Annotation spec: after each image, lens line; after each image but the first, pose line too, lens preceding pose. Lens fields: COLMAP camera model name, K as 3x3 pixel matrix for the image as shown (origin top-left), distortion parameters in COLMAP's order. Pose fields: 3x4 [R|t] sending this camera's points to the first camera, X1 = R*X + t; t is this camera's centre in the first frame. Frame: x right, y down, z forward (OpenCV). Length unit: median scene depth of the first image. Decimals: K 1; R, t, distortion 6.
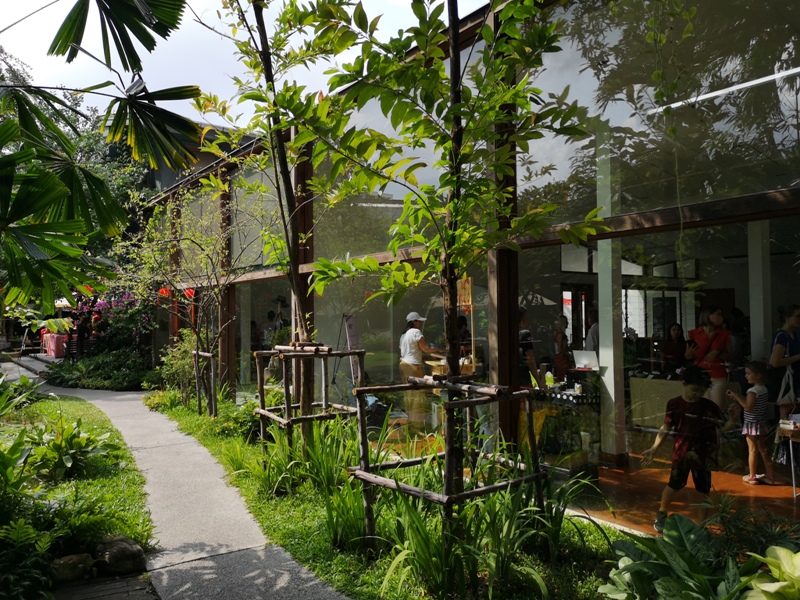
lens RADIAL K [[621.7, 0, 400.0], [0, 621.7, 298.1], [0, 0, 1]] dist [0.003412, -0.012605]
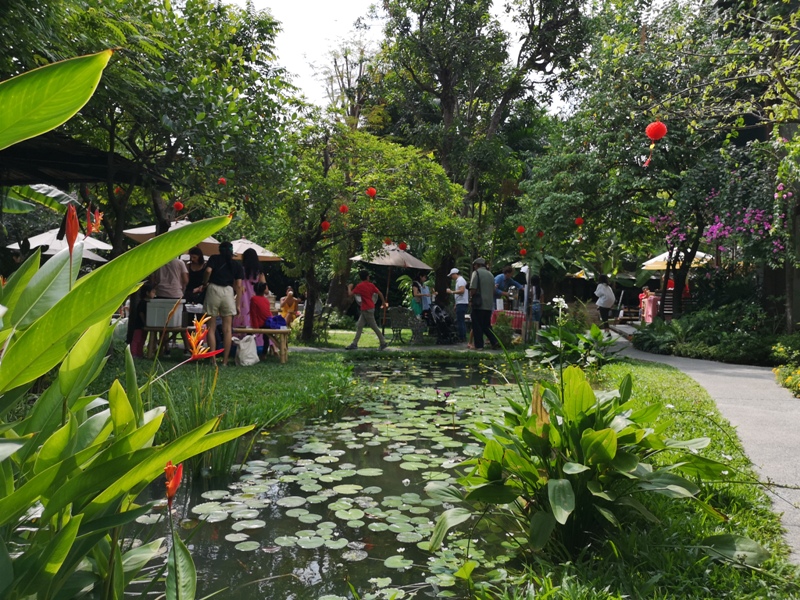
lens RADIAL K [[621.7, 0, 398.3], [0, 621.7, 297.6], [0, 0, 1]] dist [0.003412, -0.012605]
pose [[0.608863, 0.000467, -0.793275, -0.149614], [0.012593, 0.999868, 0.010255, 0.069666], [0.793175, -0.016234, 0.608777, 0.331375]]
